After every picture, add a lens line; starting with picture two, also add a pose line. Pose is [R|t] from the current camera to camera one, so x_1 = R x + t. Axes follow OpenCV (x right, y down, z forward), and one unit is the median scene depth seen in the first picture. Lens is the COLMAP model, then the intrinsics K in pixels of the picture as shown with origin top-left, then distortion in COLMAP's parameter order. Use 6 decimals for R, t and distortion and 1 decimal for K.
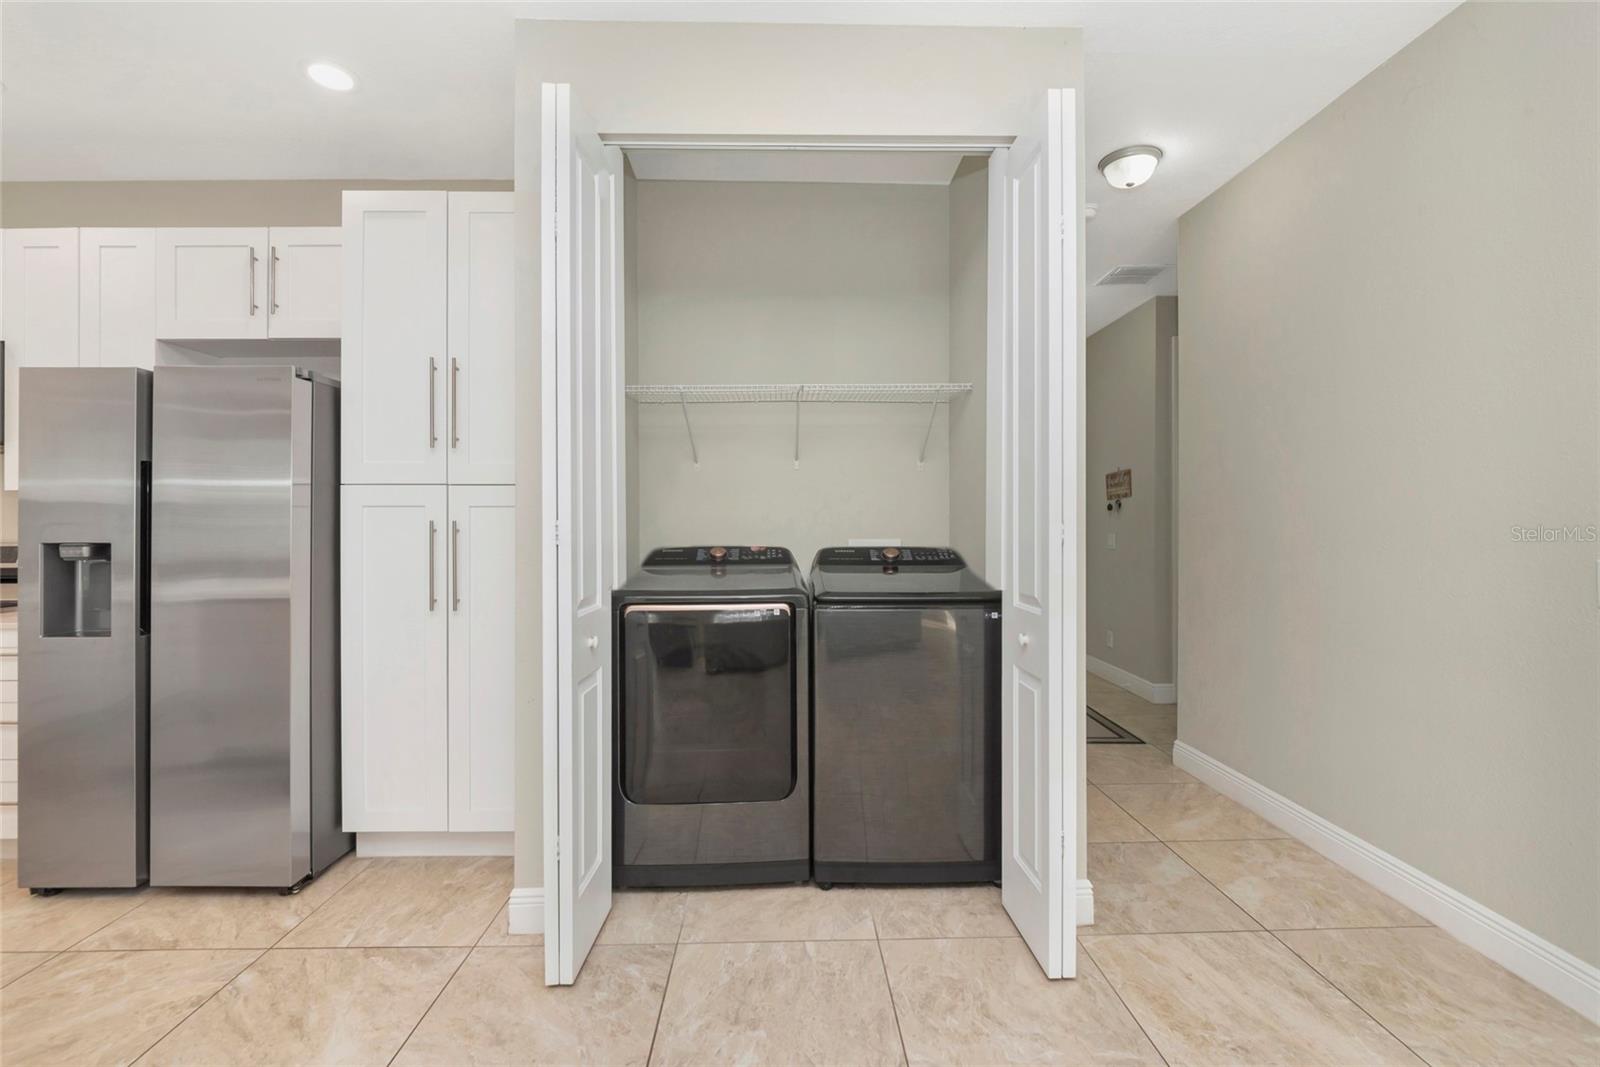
lens RADIAL K [[698.4, 0, 798.6], [0, 698.4, 516.6], [0, 0, 1]] dist [-0.009079, 0.000079]
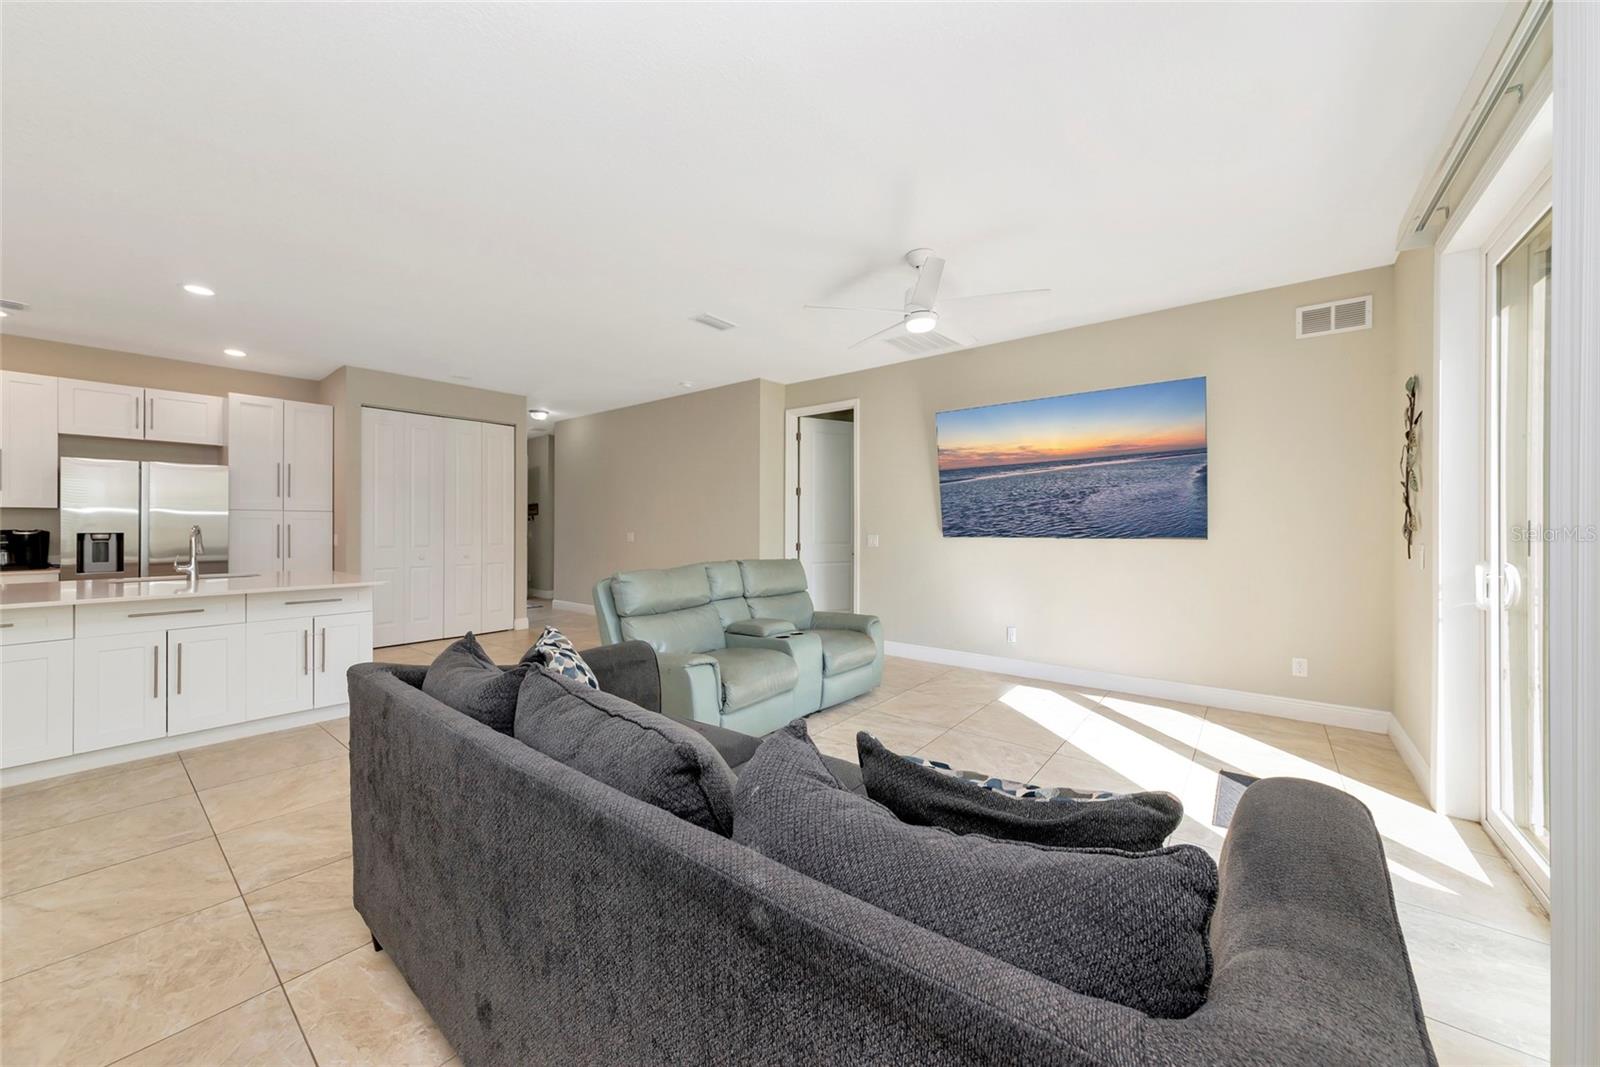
lens RADIAL K [[574.5, 0, 795.1], [0, 574.5, 525.1], [0, 0, 1]] dist [-0.000501, -0.000015]
pose [[0.644771, 0.003723, 0.764367, -0.999392], [-0.005882, 0.999983, 0.000091, -0.003903], [-0.764353, -0.004554, 0.644782, -2.057989]]
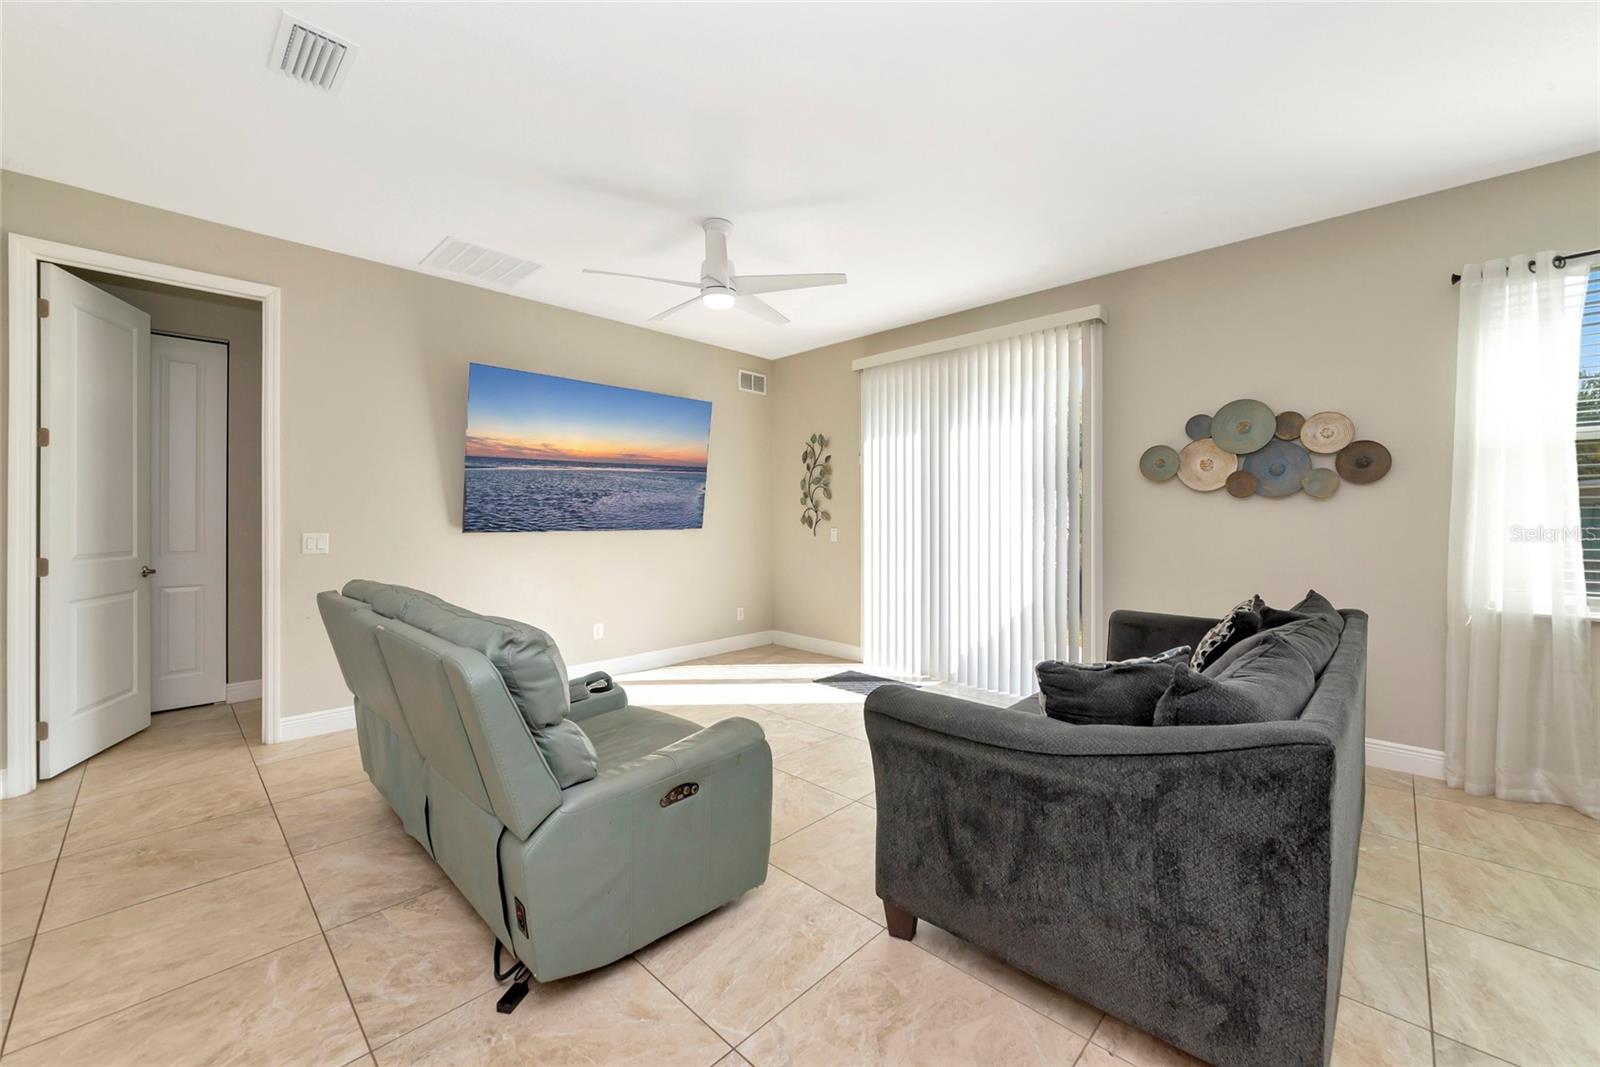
lens RADIAL K [[623.7, 0, 802.9], [0, 623.7, 513.8], [0, 0, 1]] dist [-0.008101, 0.000075]
pose [[-0.705964, 0.004654, 0.708233, -0.860276], [-0.004393, 0.999930, -0.010949, 0.000523], [-0.708235, -0.010841, -0.705894, -0.516200]]
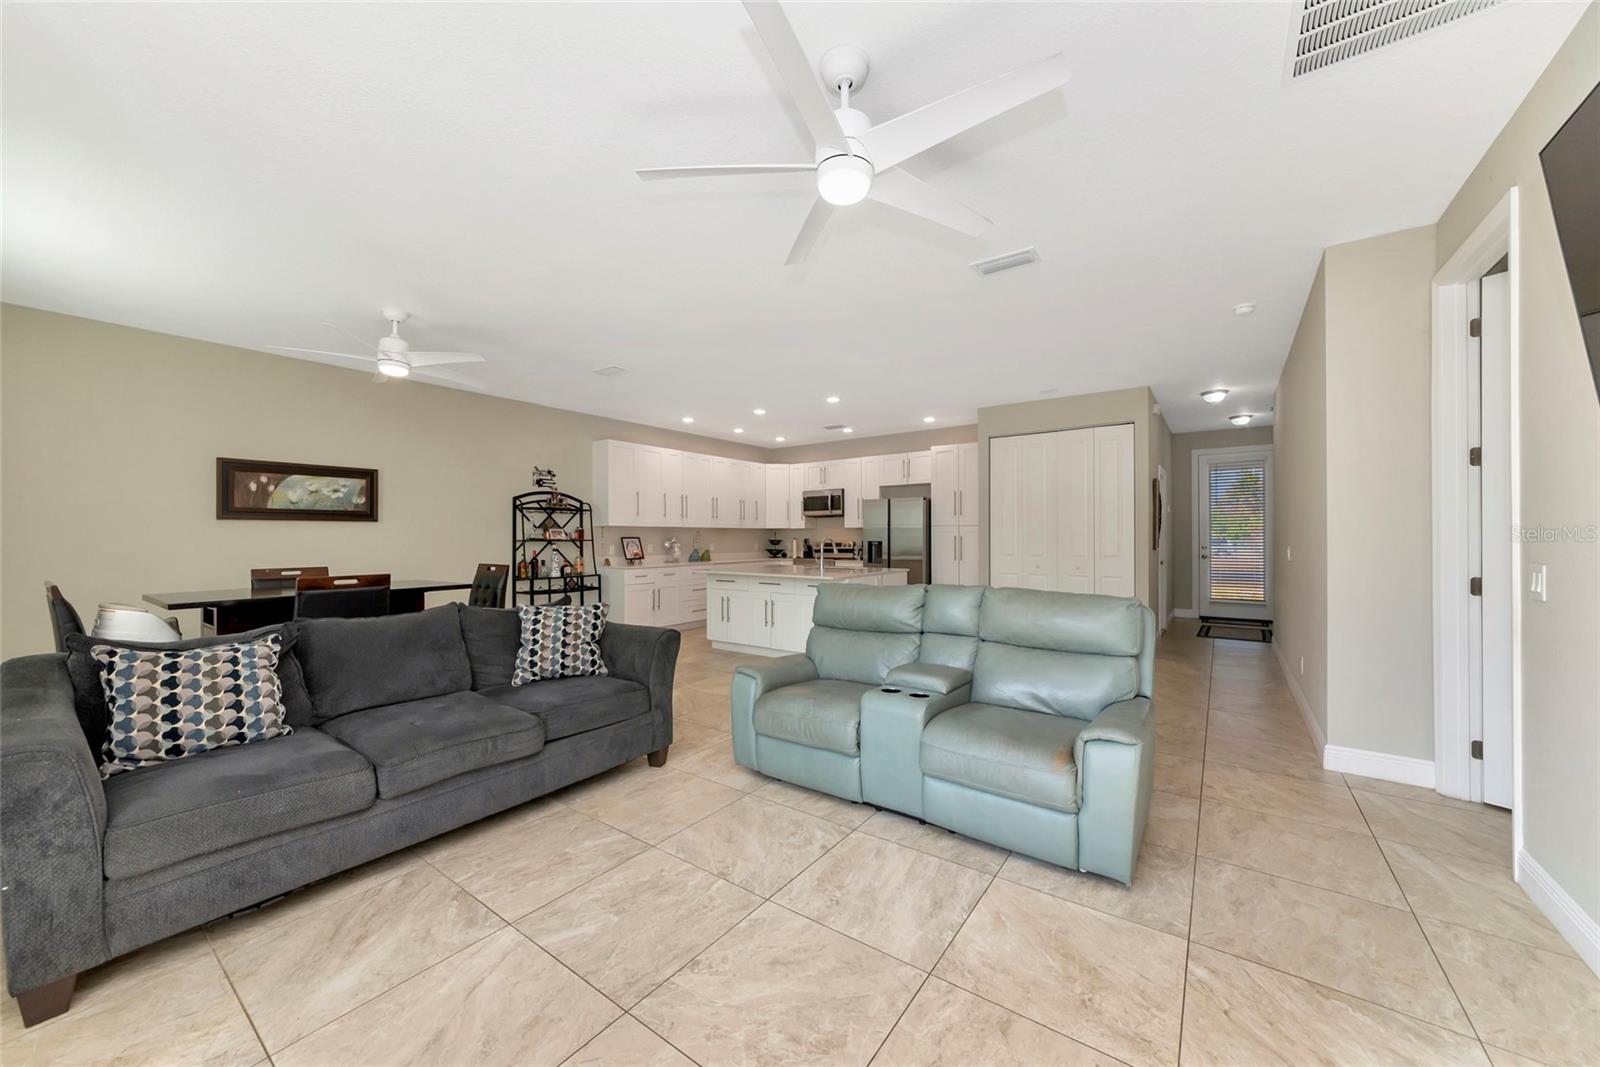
lens RADIAL K [[580.4, 0, 800.3], [0, 580.4, 537.3], [0, 0, 1]] dist [-0.001011, -0.000132]
pose [[0.797673, 0.000272, -0.603090, 0.712349], [0.006543, 0.999937, 0.009104, -0.019211], [0.603055, -0.011208, 0.797621, -2.062569]]
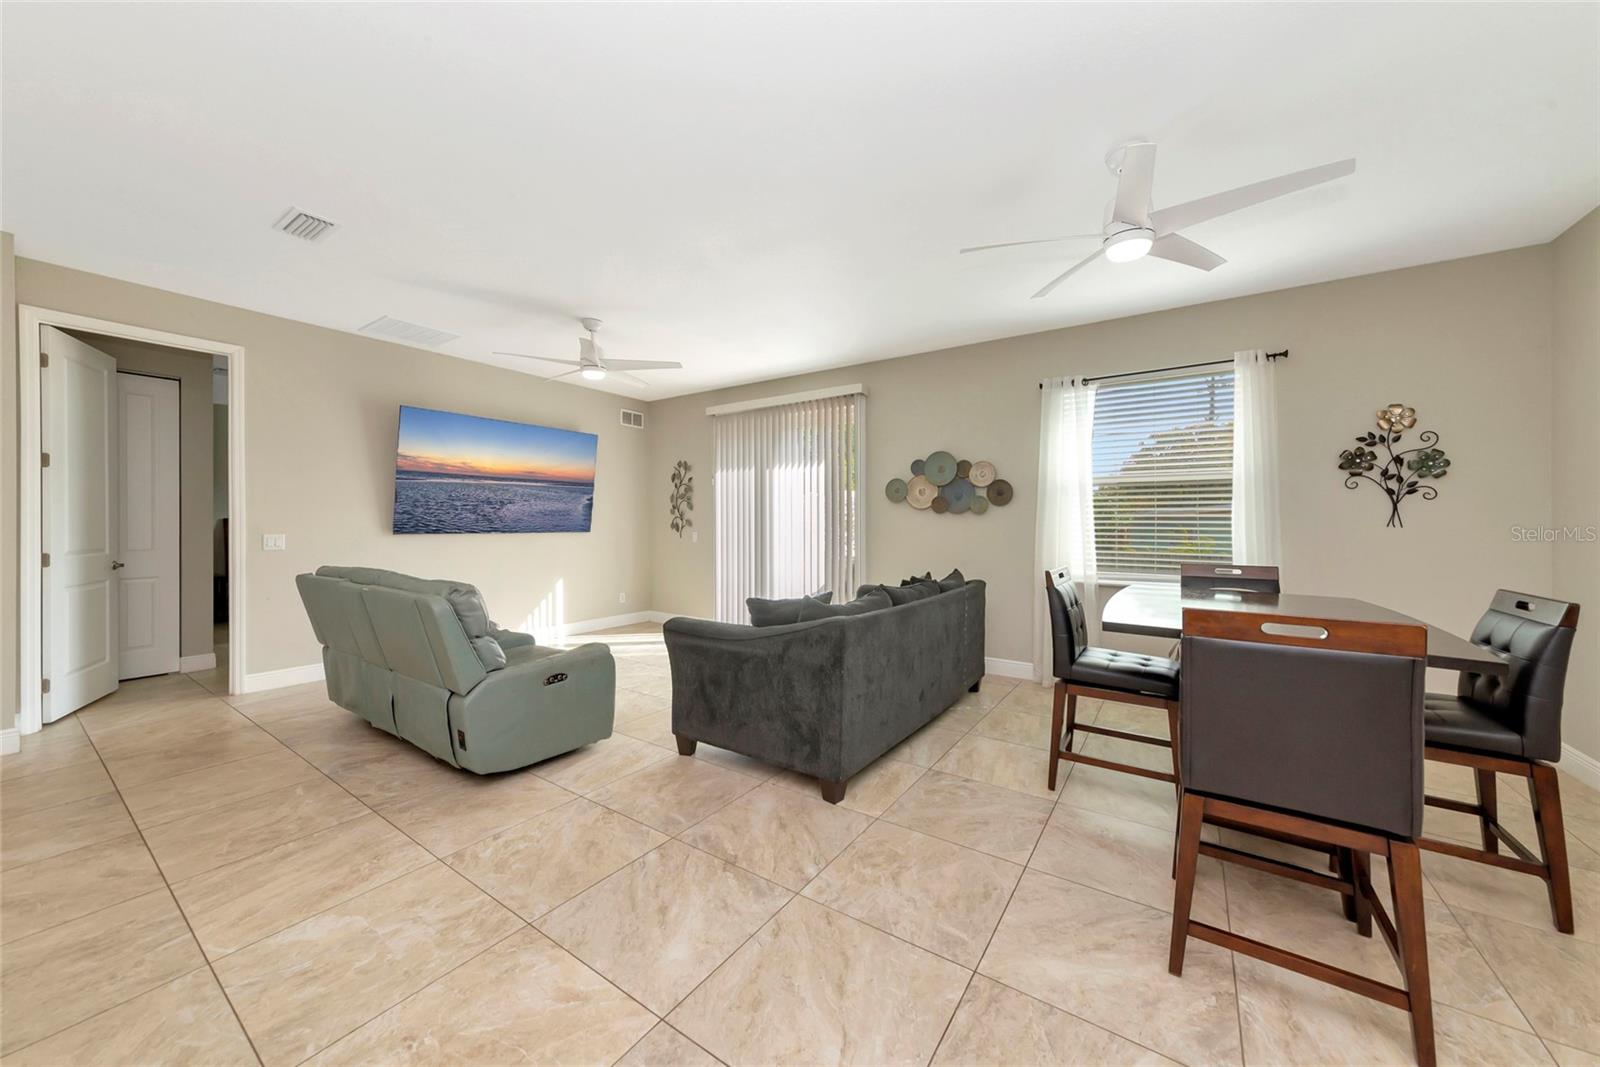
lens RADIAL K [[562.3, 0, 799.8], [0, 562.3, 532.1], [0, 0, 1]] dist [-0.002186, -0.000418]
pose [[-0.814974, -0.012356, 0.579365, -1.349036], [-0.009487, 0.999923, 0.007981, 0.000189], [-0.579419, 0.001008, -0.815029, -0.262258]]
